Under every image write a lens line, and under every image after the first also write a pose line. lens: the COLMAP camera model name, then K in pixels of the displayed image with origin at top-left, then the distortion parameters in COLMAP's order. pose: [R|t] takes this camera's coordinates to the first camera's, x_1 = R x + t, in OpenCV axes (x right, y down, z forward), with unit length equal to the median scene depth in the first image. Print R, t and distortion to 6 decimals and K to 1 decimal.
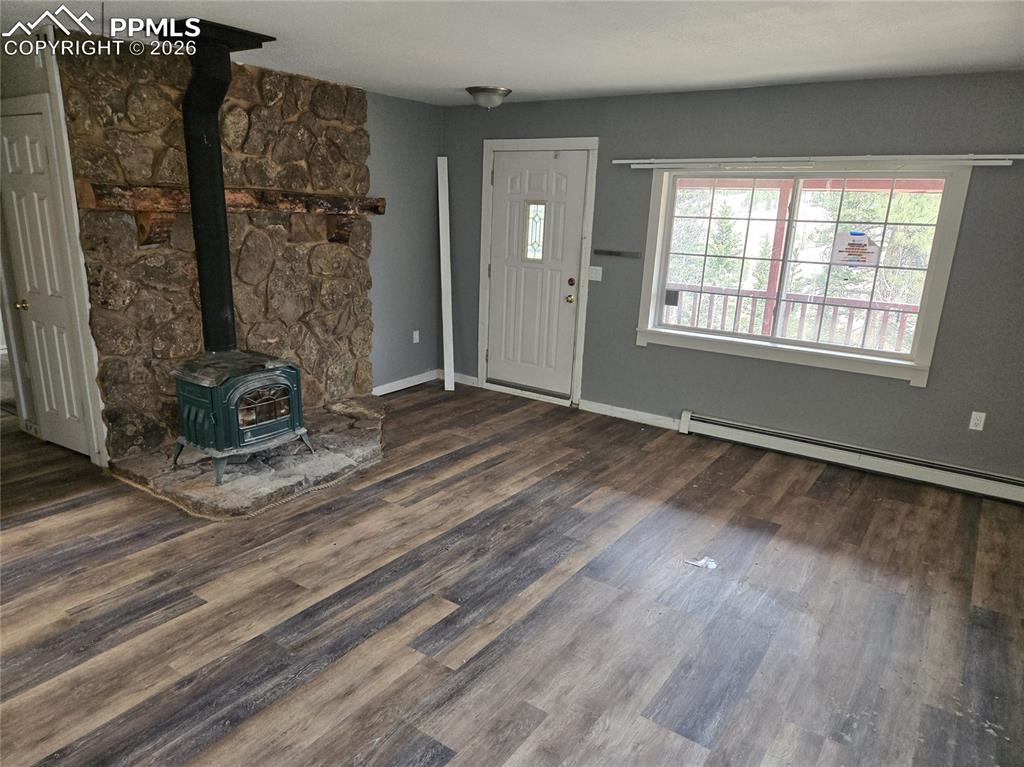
lens RADIAL K [[682.8, 0, 497.9], [0, 682.8, 391.4], [0, 0, 1]] dist [0.069947, -0.065602]
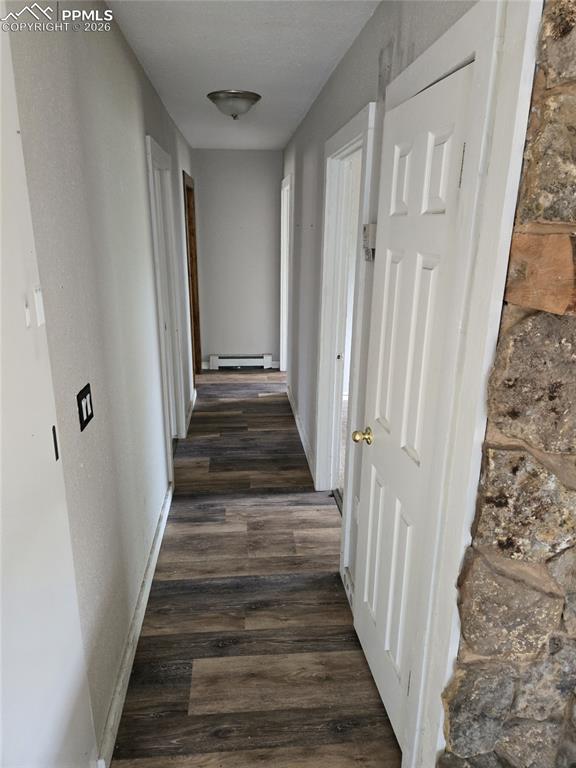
lens RADIAL K [[512.1, 0, 283.2], [0, 512.1, 383.2], [0, 0, 1]] dist [0.069947, -0.065602]
pose [[0.652218, 0.204357, -0.729966, -0.483688], [-0.195493, 0.975747, 0.098493, -0.231445], [0.732390, 0.078465, 0.676350, 0.752095]]
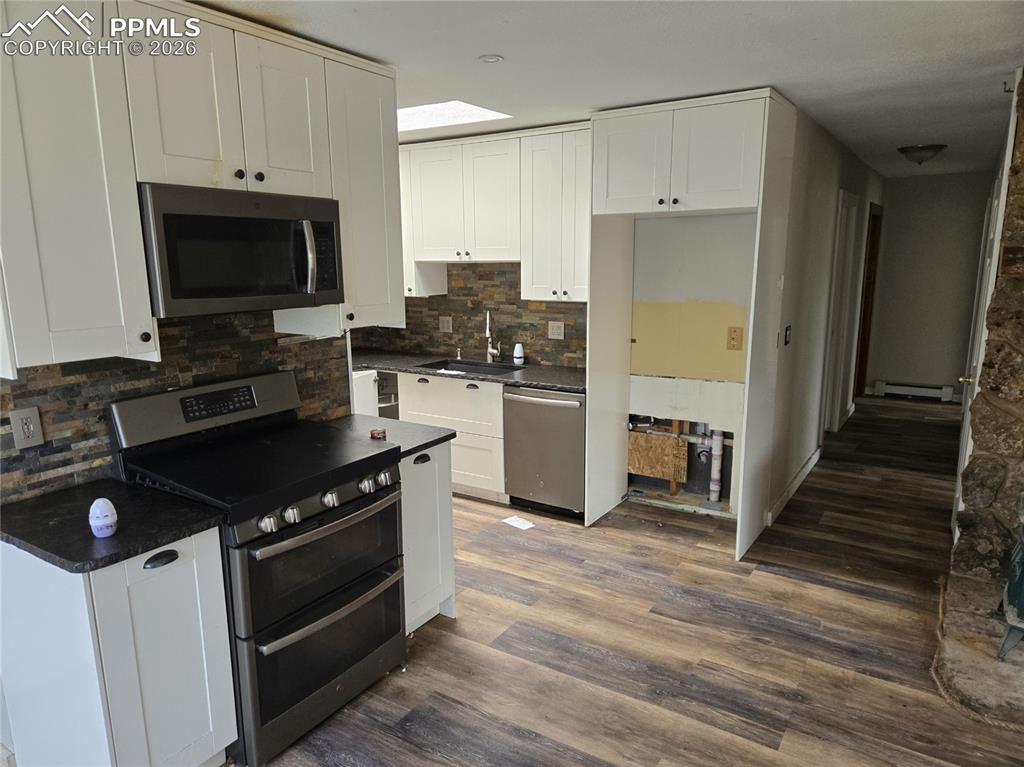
lens RADIAL K [[687.7, 0, 515.8], [0, 687.7, 389.9], [0, 0, 1]] dist [0.095353, -0.085725]
pose [[0.059099, 0.166402, -0.984285, 0.233989], [-0.258913, 0.954822, 0.145875, -0.107341], [0.964091, 0.246223, 0.099512, 0.393048]]
